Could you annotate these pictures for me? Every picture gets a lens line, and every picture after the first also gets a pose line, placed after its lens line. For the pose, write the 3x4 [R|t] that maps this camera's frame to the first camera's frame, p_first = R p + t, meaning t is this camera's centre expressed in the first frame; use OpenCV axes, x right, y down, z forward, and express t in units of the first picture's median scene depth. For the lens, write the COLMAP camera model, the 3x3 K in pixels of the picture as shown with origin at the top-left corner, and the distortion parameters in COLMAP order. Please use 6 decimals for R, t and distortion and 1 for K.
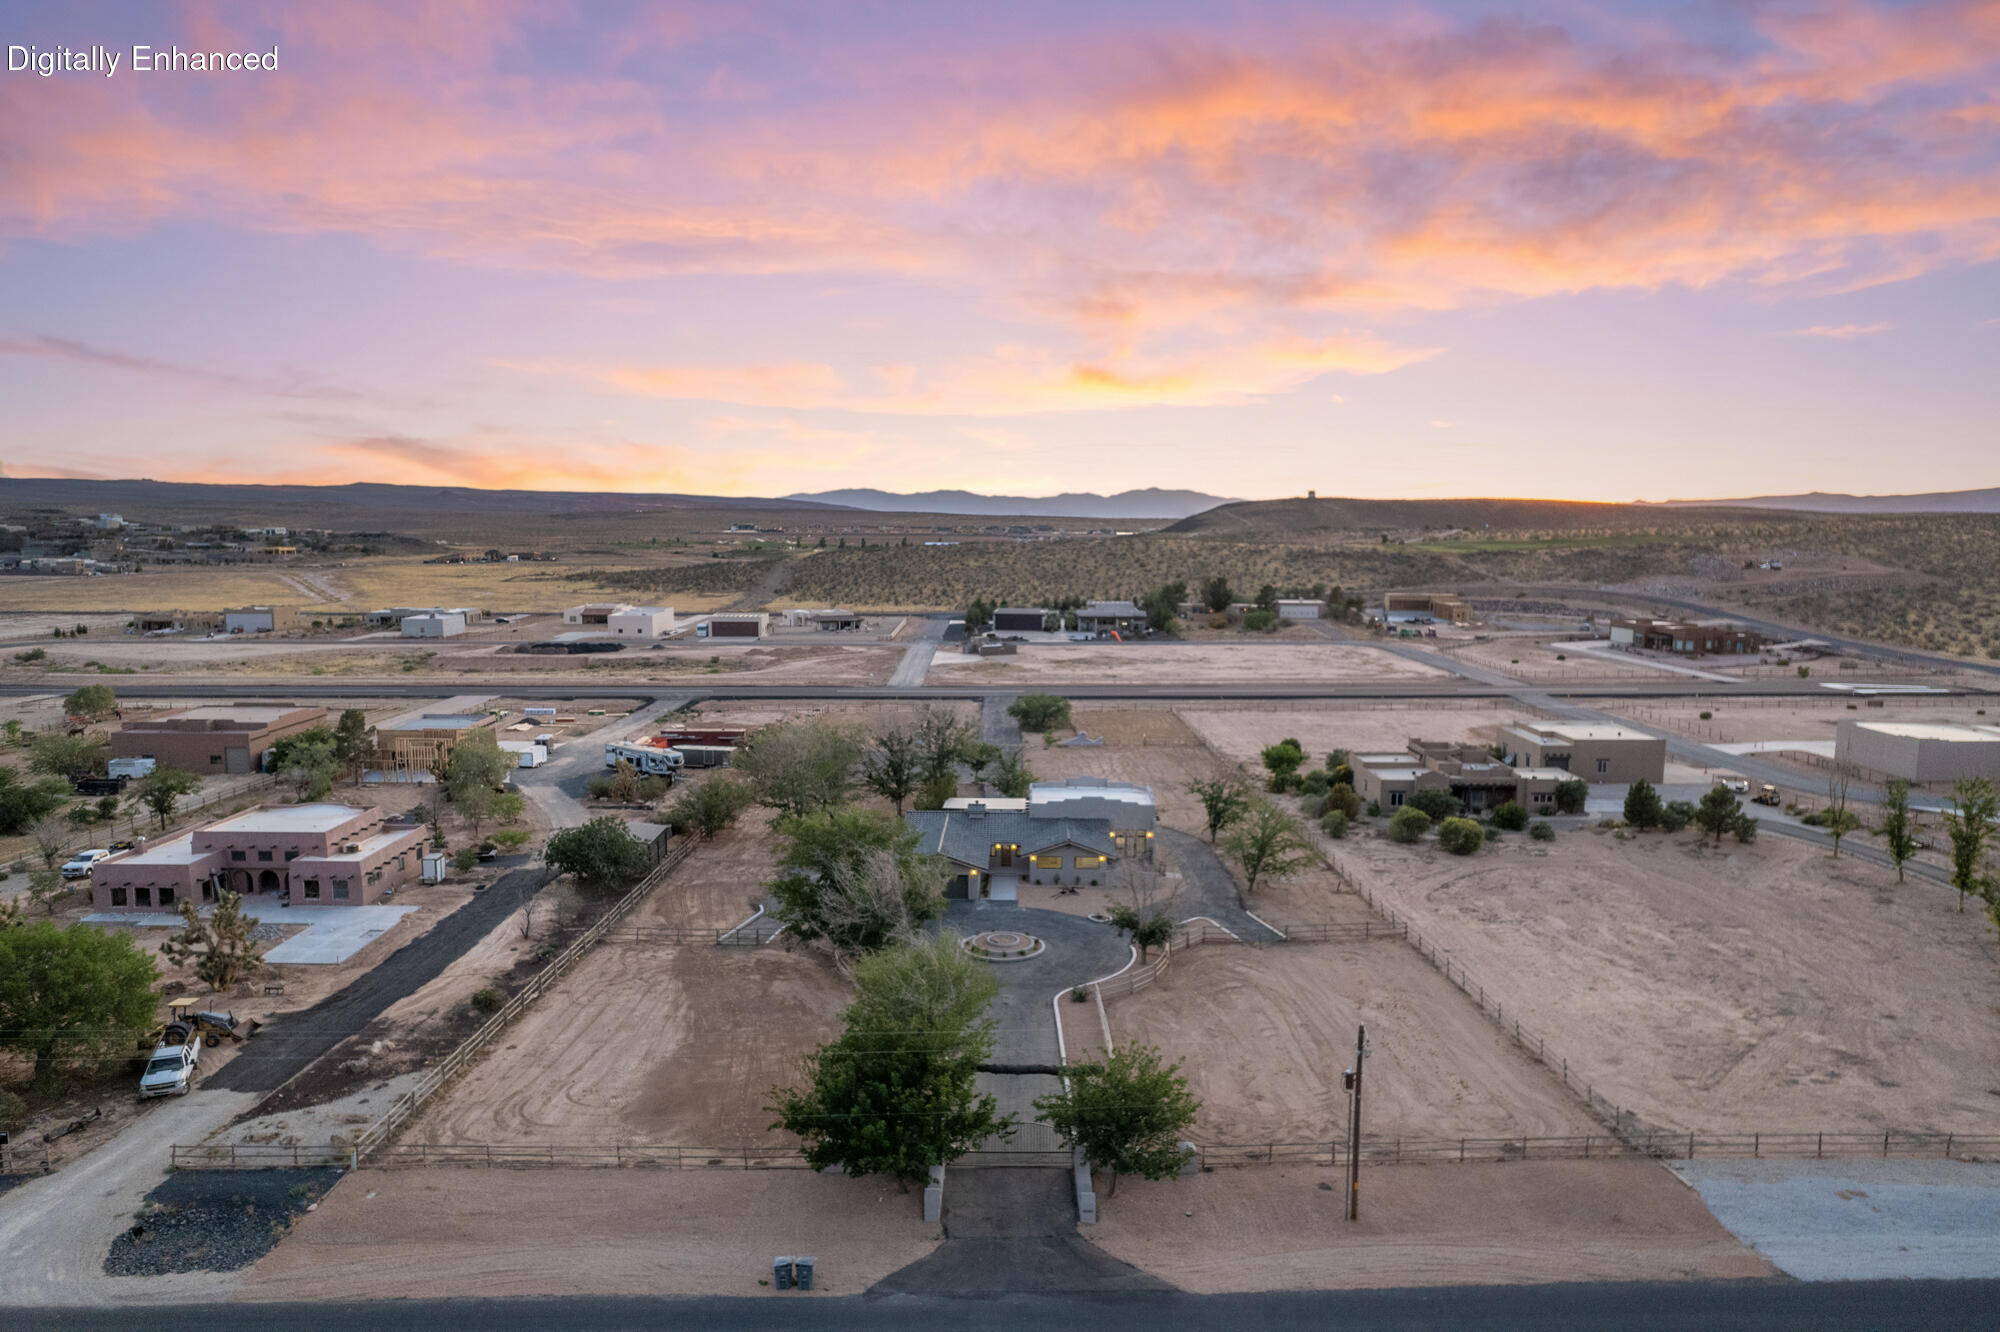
lens RADIAL K [[1265.0, 0, 1006.6], [0, 1265.0, 675.5], [0, 0, 1]] dist [-0.082228, 0.072363]
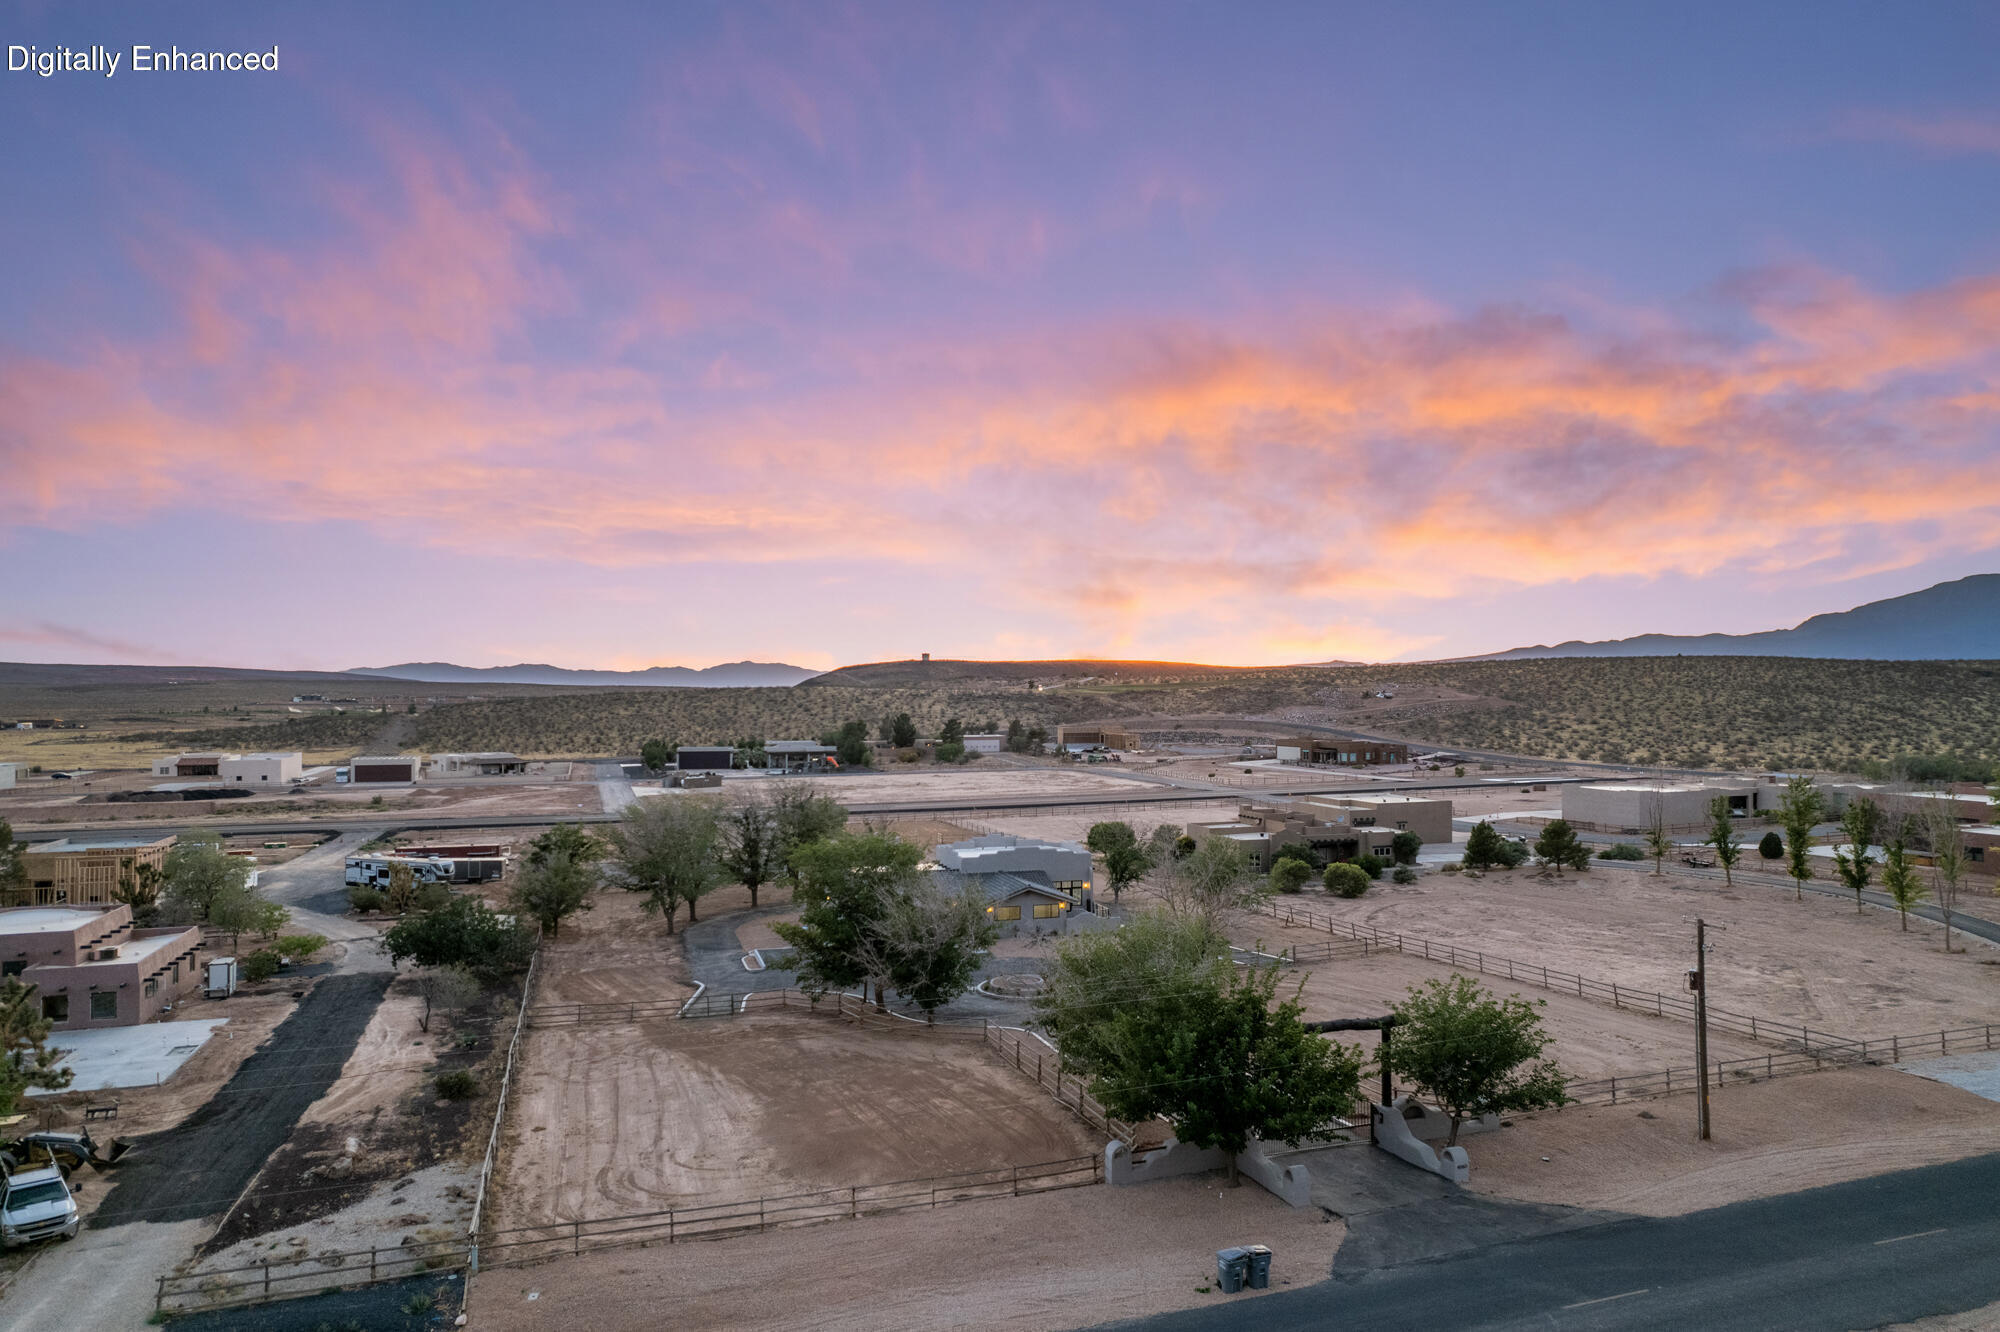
lens RADIAL K [[1265.0, 0, 1006.6], [0, 1265.0, 675.5], [0, 0, 1]] dist [-0.082228, 0.072363]
pose [[0.951914, -0.004941, 0.306327, -0.071587], [0.045682, 0.990981, -0.125974, 0.027267], [-0.302941, 0.133910, 0.943554, 0.035476]]
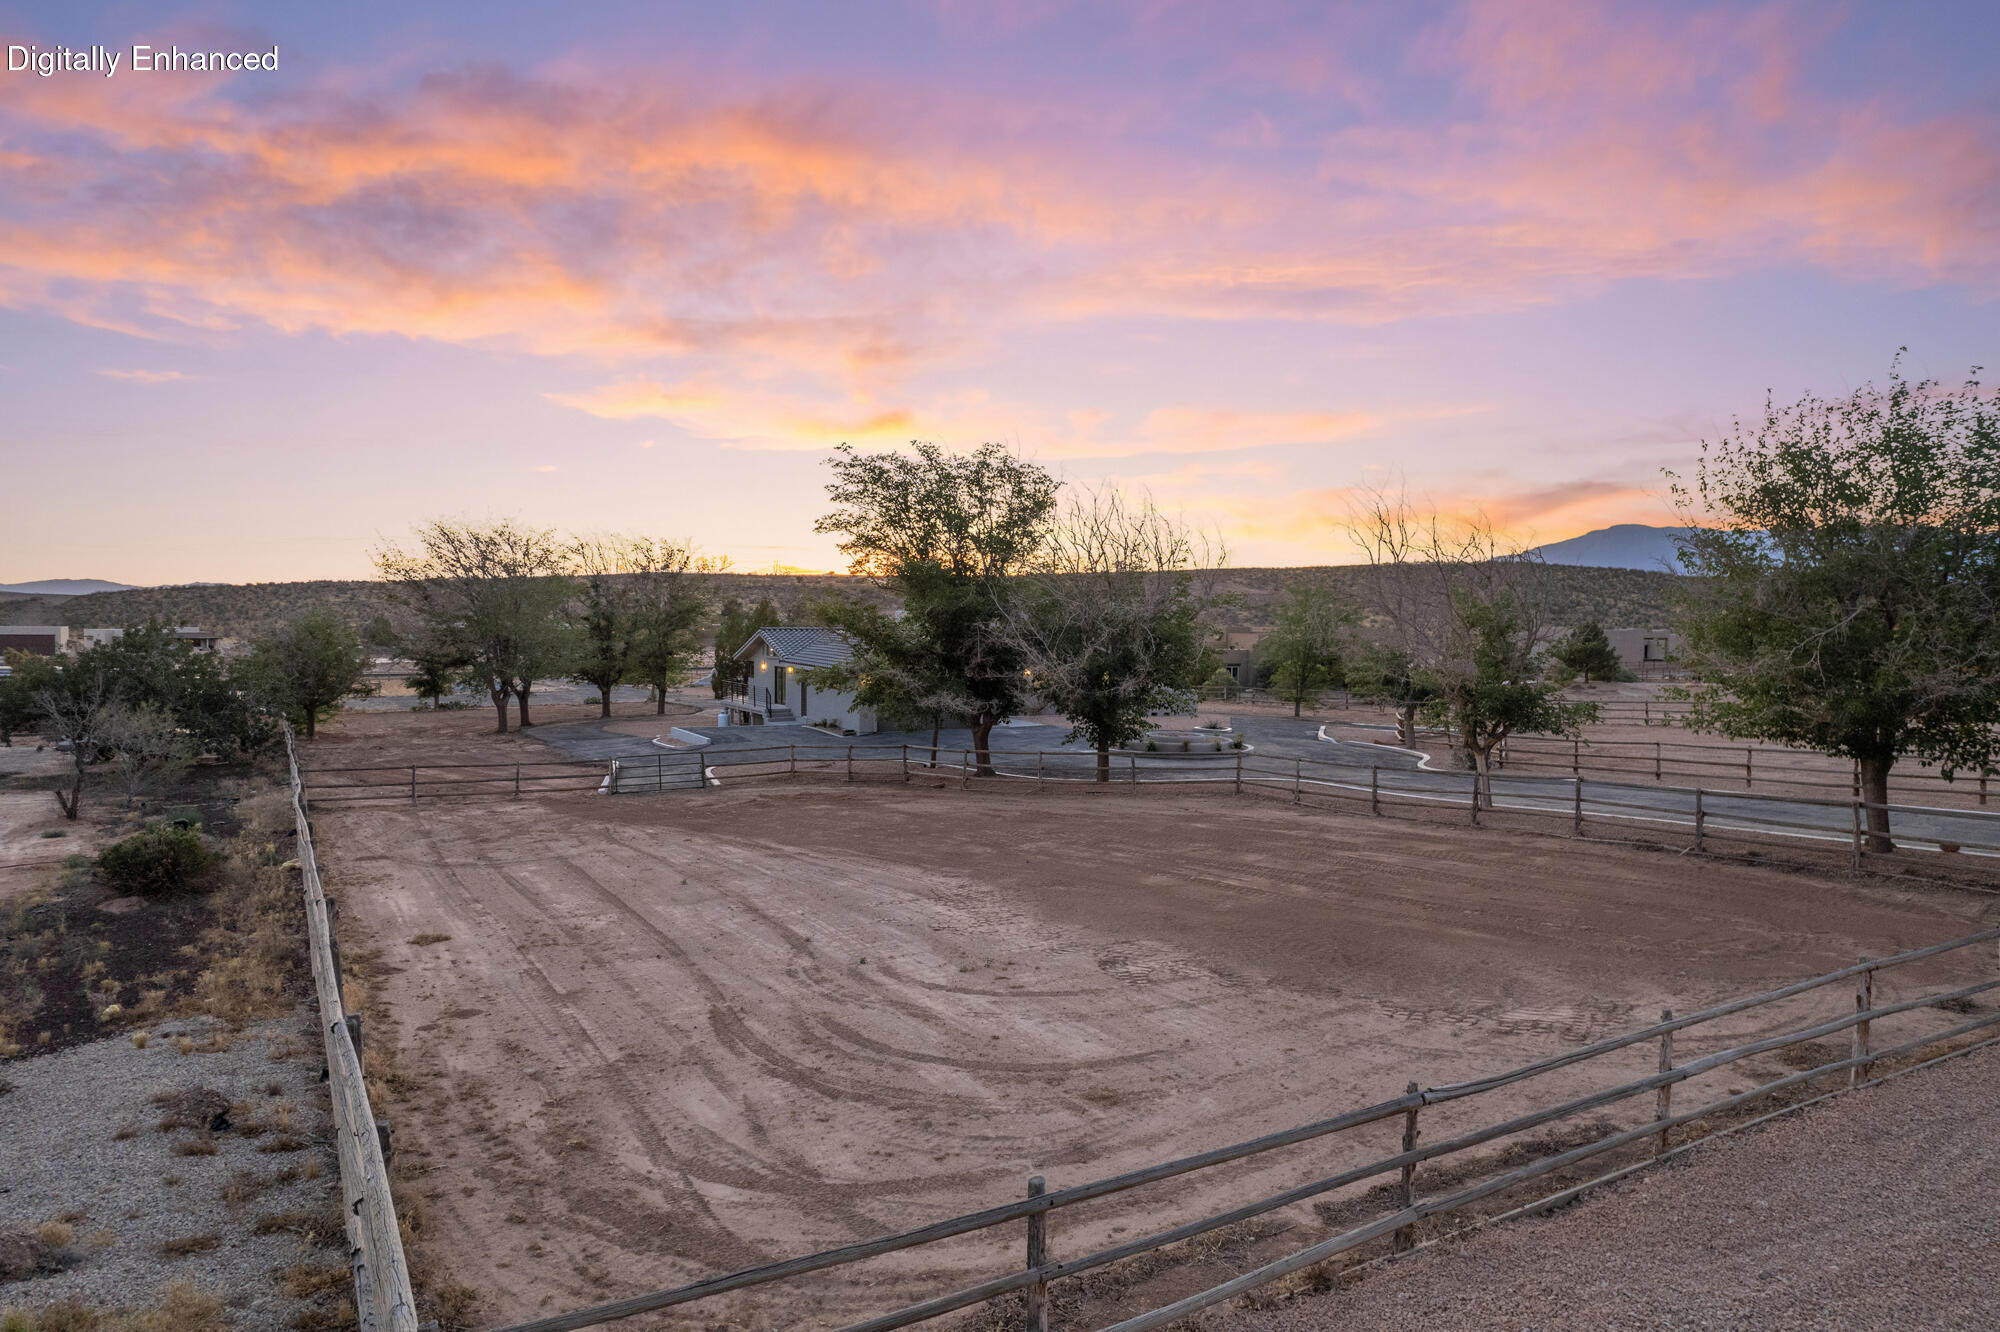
lens RADIAL K [[1265.0, 0, 1006.6], [0, 1265.0, 675.5], [0, 0, 1]] dist [-0.082228, 0.072363]
pose [[0.867795, -0.021193, 0.496470, -0.085016], [0.056483, 0.996822, -0.056176, 0.054389], [-0.493701, 0.076791, 0.866234, 0.147250]]
